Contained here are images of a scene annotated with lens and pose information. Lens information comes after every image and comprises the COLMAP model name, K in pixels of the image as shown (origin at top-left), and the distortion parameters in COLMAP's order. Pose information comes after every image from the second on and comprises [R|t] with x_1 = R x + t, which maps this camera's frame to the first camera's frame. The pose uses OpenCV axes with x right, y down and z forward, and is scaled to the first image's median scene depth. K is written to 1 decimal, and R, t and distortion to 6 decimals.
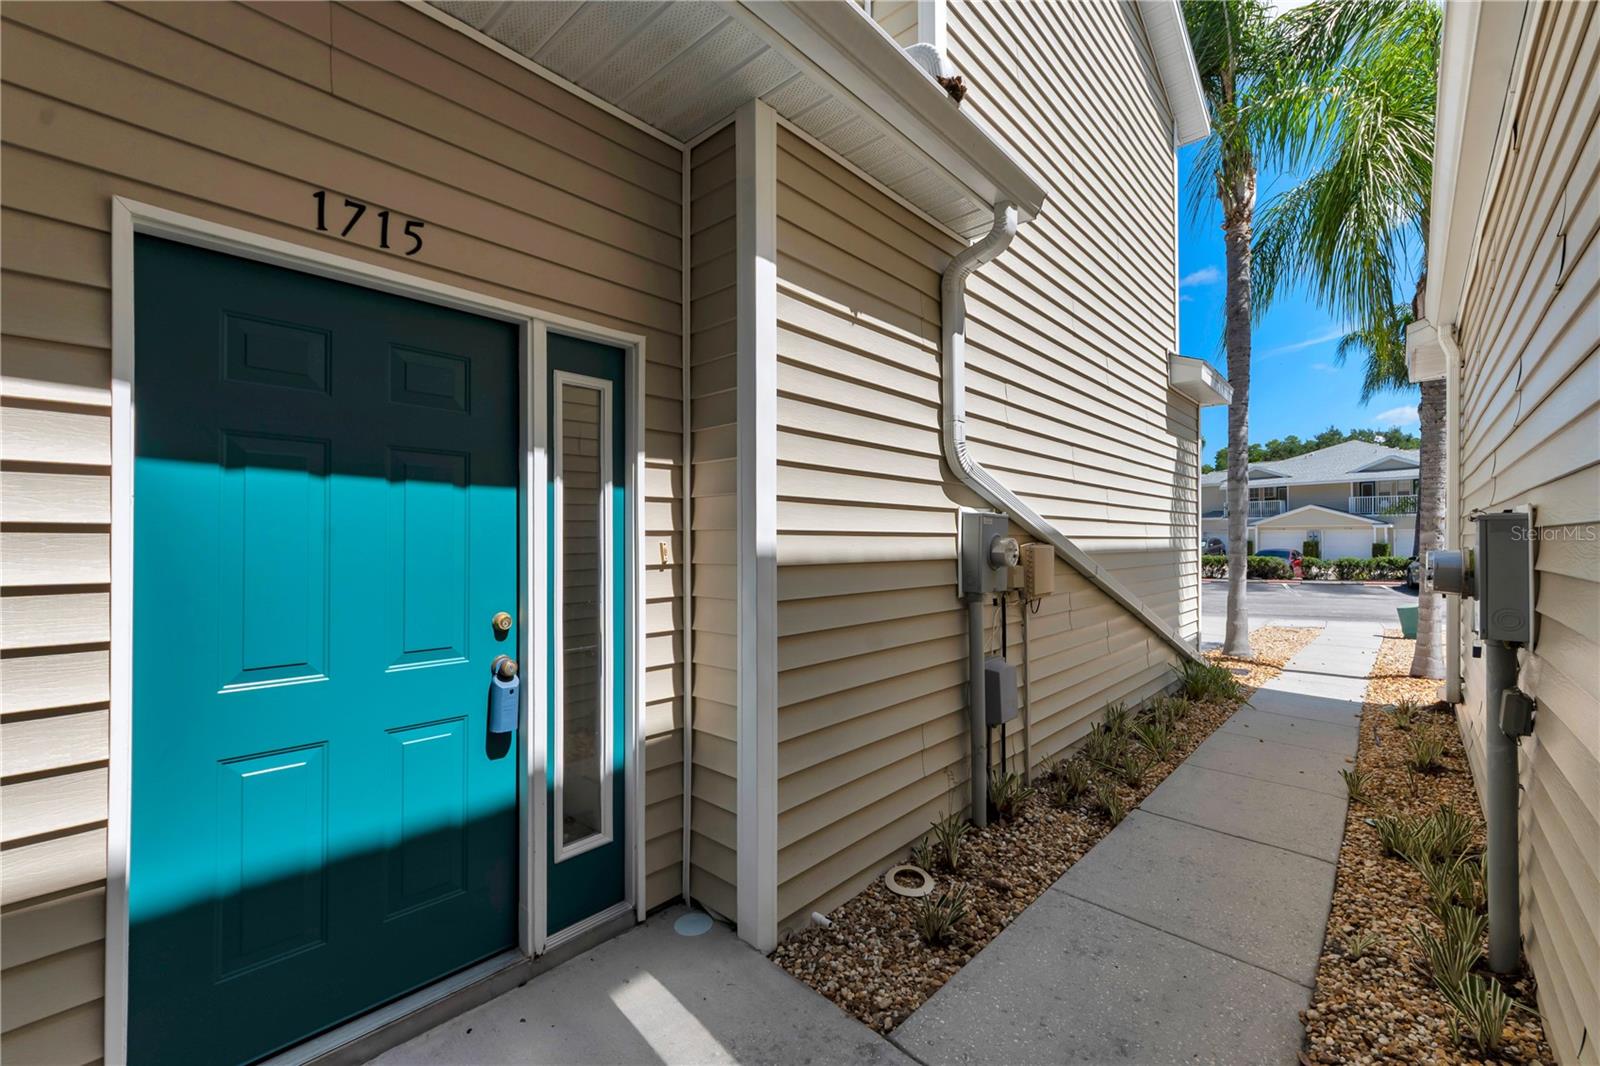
lens RADIAL K [[590.4, 0, 803.0], [0, 590.4, 535.1], [0, 0, 1]] dist [-0.000146, 0.000087]
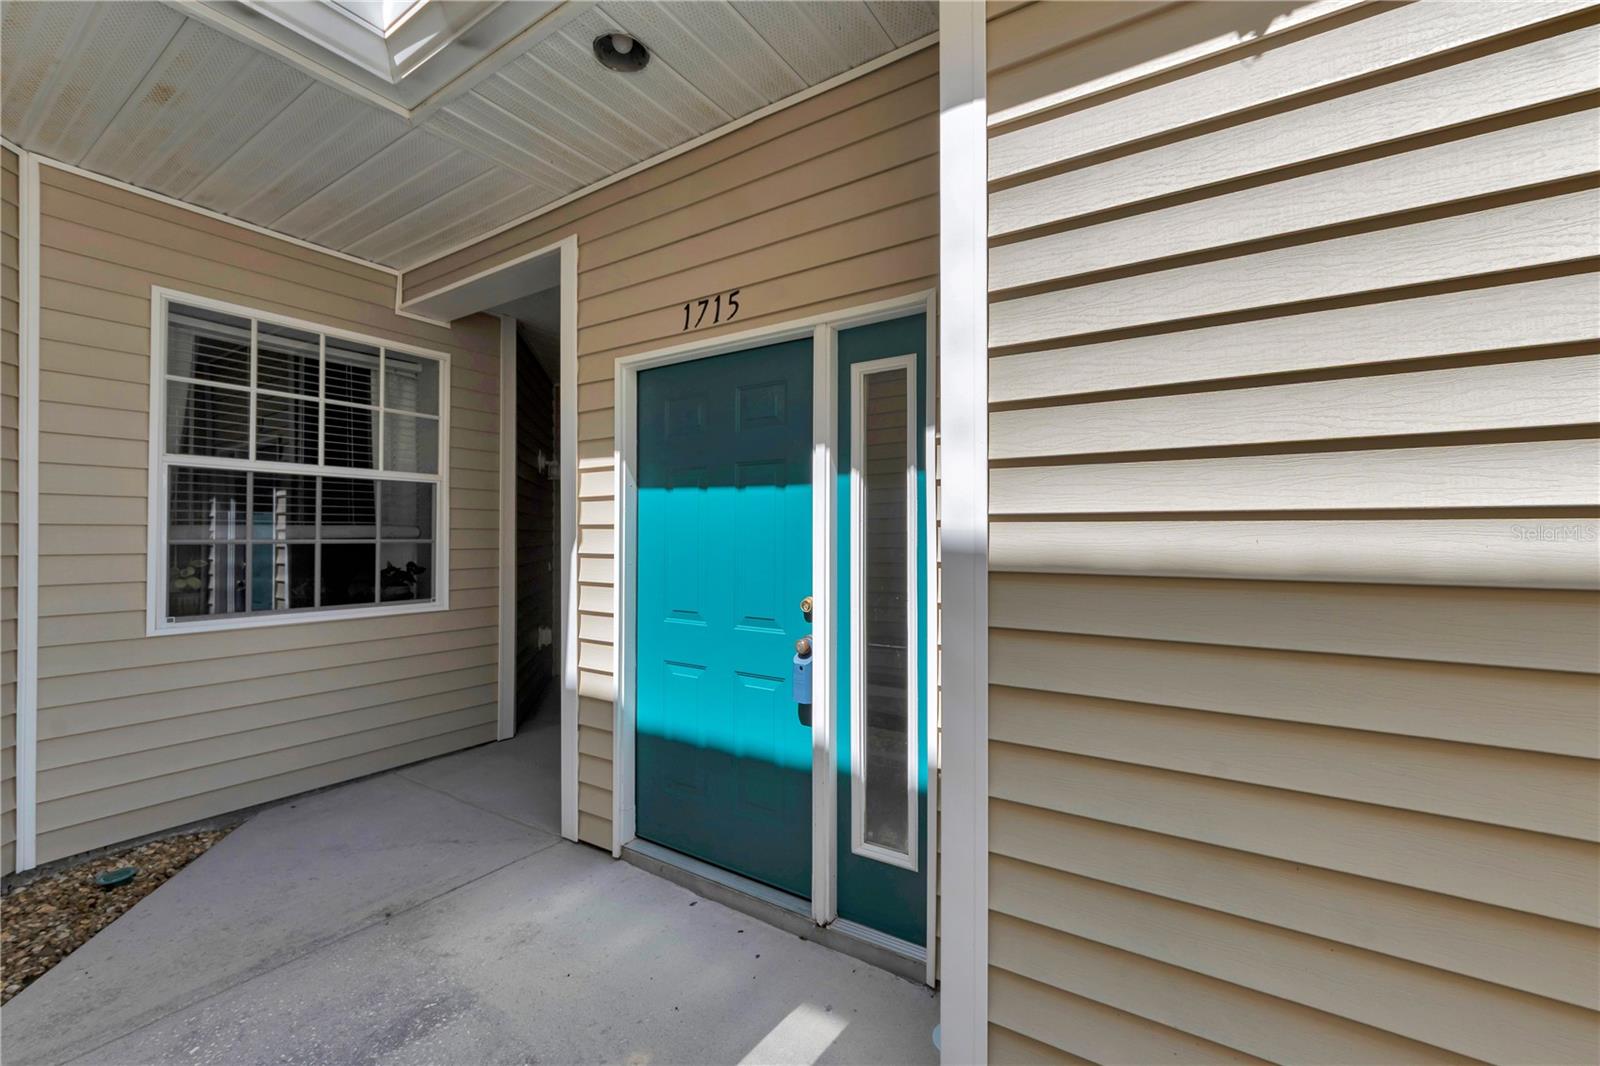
lens RADIAL K [[574.8, 0, 800.0], [0, 574.8, 533.0], [0, 0, 1]] dist [0.002968, 0.000019]
pose [[0.260255, -0.005411, -0.965525, 0.554949], [0.003893, 0.999982, -0.004555, 0.014464], [0.965532, -0.002573, 0.260271, 0.714602]]
